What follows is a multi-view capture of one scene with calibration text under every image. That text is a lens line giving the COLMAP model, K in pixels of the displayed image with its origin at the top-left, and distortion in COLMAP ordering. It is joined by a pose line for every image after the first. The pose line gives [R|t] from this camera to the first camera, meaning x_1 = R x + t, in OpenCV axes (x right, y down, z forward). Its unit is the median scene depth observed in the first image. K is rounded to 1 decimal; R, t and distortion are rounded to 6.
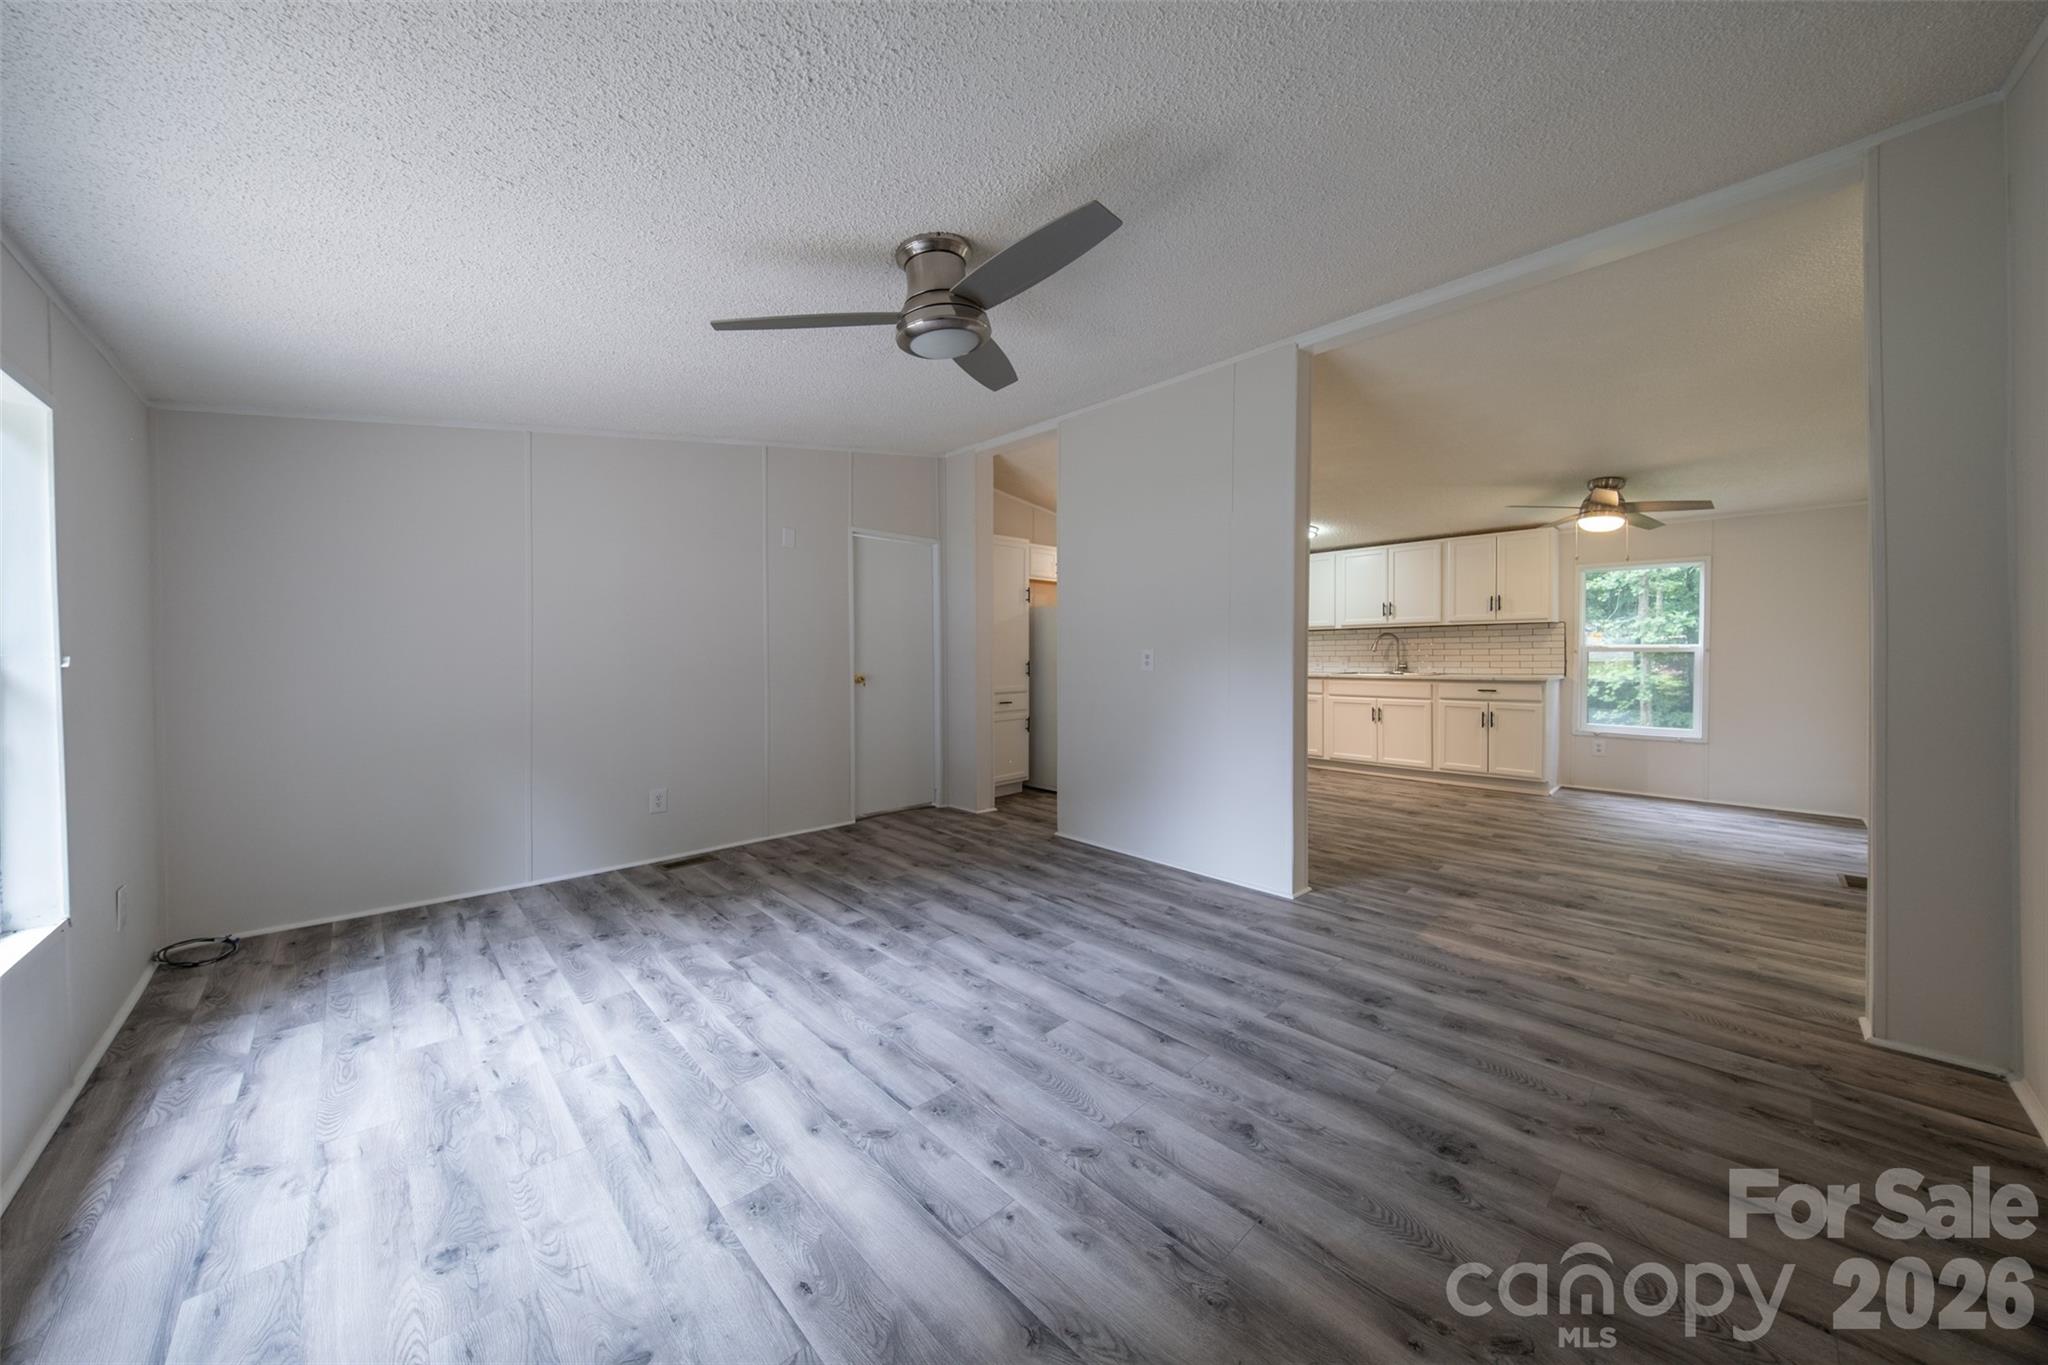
lens RADIAL K [[714.9, 0, 1018.9], [0, 714.9, 665.2], [0, 0, 1]] dist [0.000645, 0.000113]
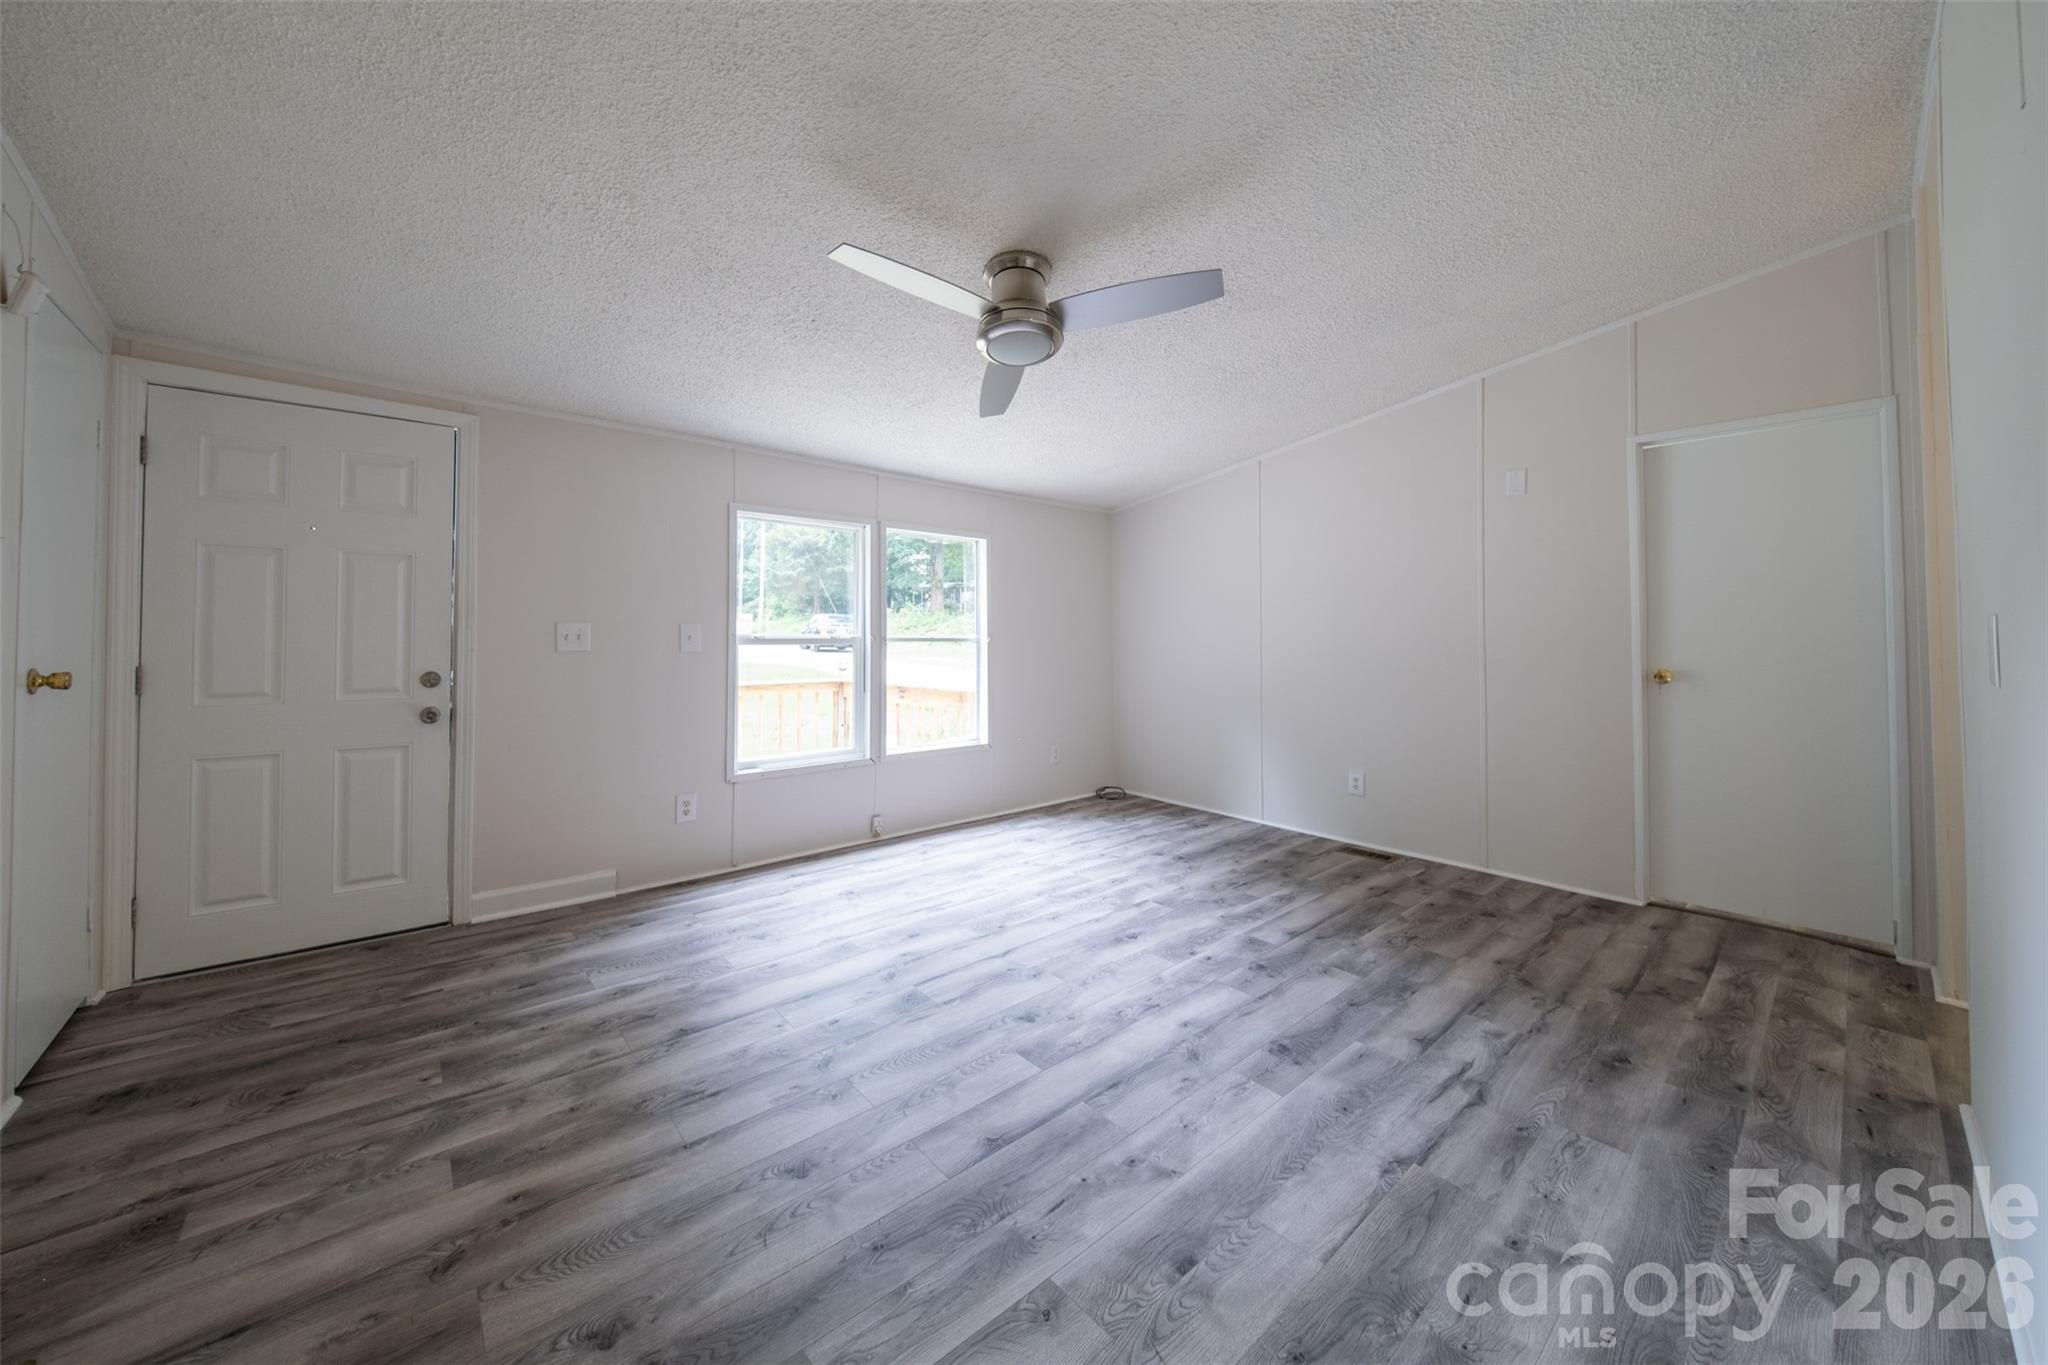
lens RADIAL K [[693.2, 0, 993.8], [0, 693.2, 626.8], [0, 0, 1]] dist [0.031590, -0.018470]
pose [[-0.080524, -0.020102, -0.996550, 0.759054], [-0.017777, 0.999667, -0.018729, -0.002474], [0.996594, 0.016207, -0.080854, 0.848050]]
